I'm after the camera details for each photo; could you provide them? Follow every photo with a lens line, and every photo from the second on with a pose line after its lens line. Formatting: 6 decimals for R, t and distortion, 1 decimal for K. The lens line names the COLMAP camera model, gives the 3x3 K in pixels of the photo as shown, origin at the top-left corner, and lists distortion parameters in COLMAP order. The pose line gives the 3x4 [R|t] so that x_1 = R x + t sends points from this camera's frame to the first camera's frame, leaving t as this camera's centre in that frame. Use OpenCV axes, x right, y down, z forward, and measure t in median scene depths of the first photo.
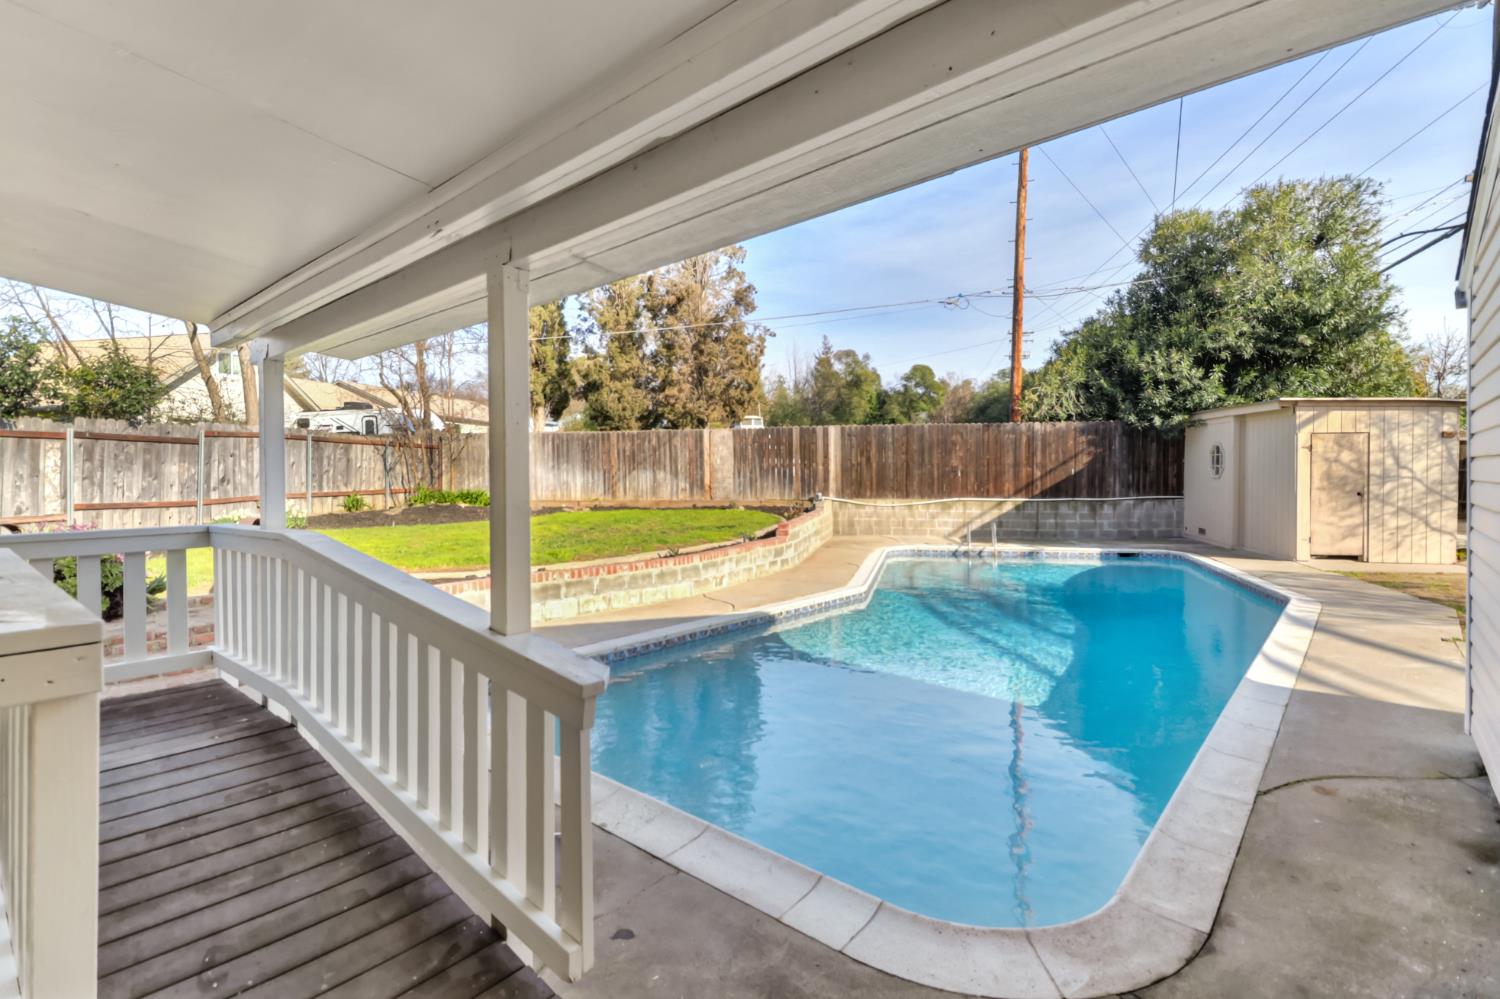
lens RADIAL K [[704.8, 0, 754.7], [0, 704.8, 472.7], [0, 0, 1]] dist [0.023558, -0.016014]
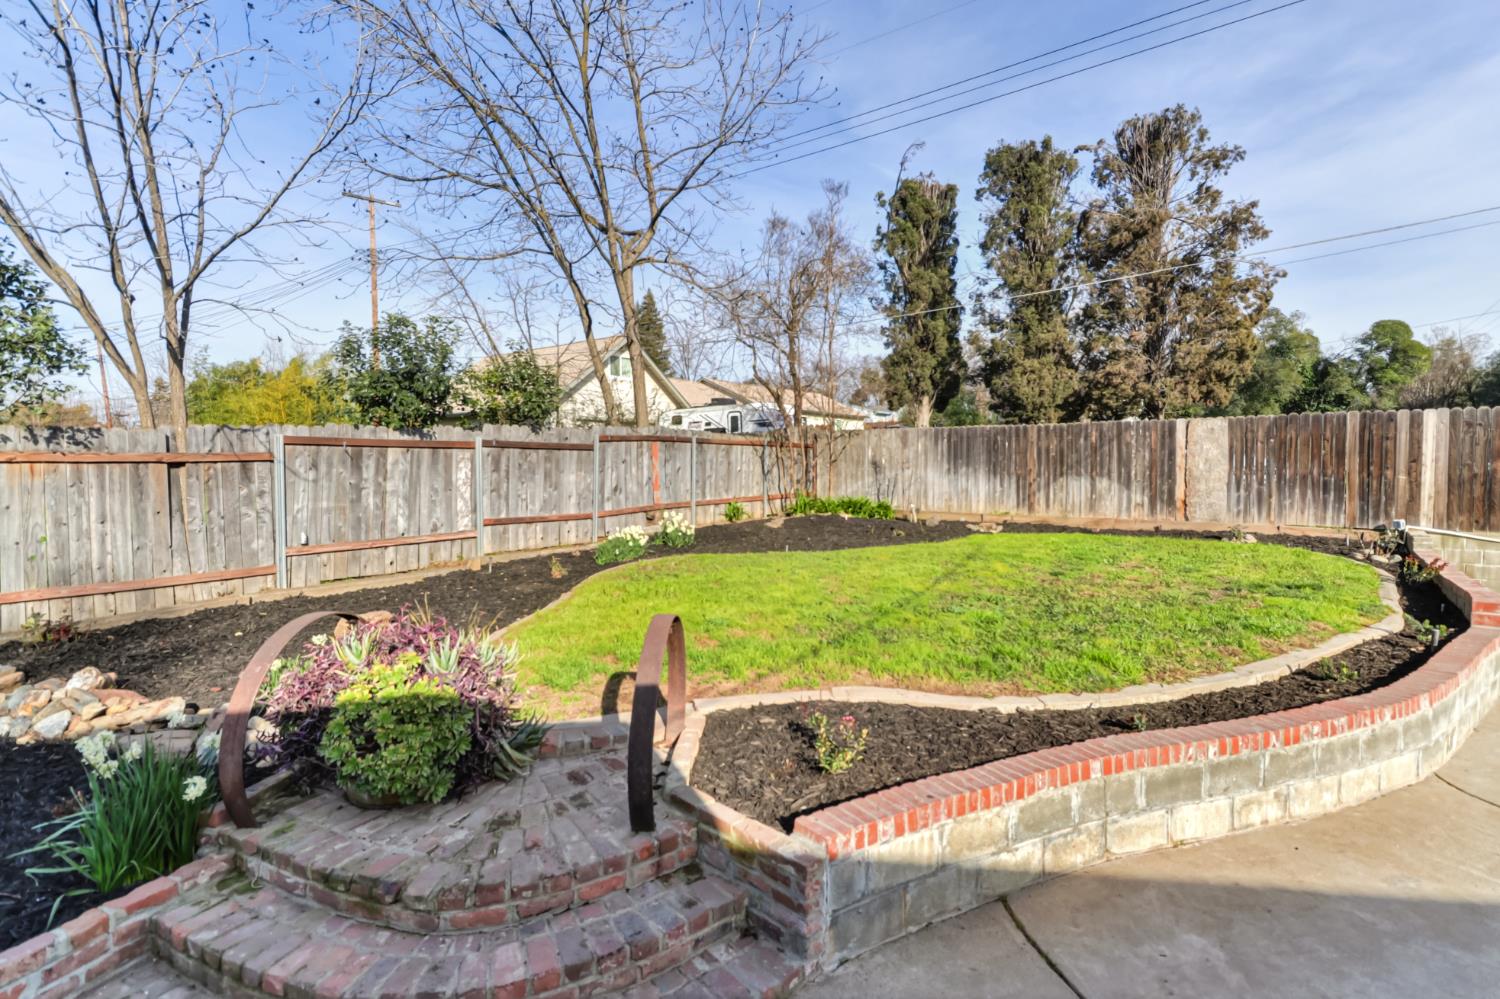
lens RADIAL K [[695.3, 0, 758.2], [0, 695.3, 489.5], [0, 0, 1]] dist [0.022629, -0.016851]
pose [[0.906055, 0.022070, -0.422584, -0.158106], [-0.004095, 0.999050, 0.043395, -0.021475], [0.423140, -0.037588, 0.905284, 0.207381]]
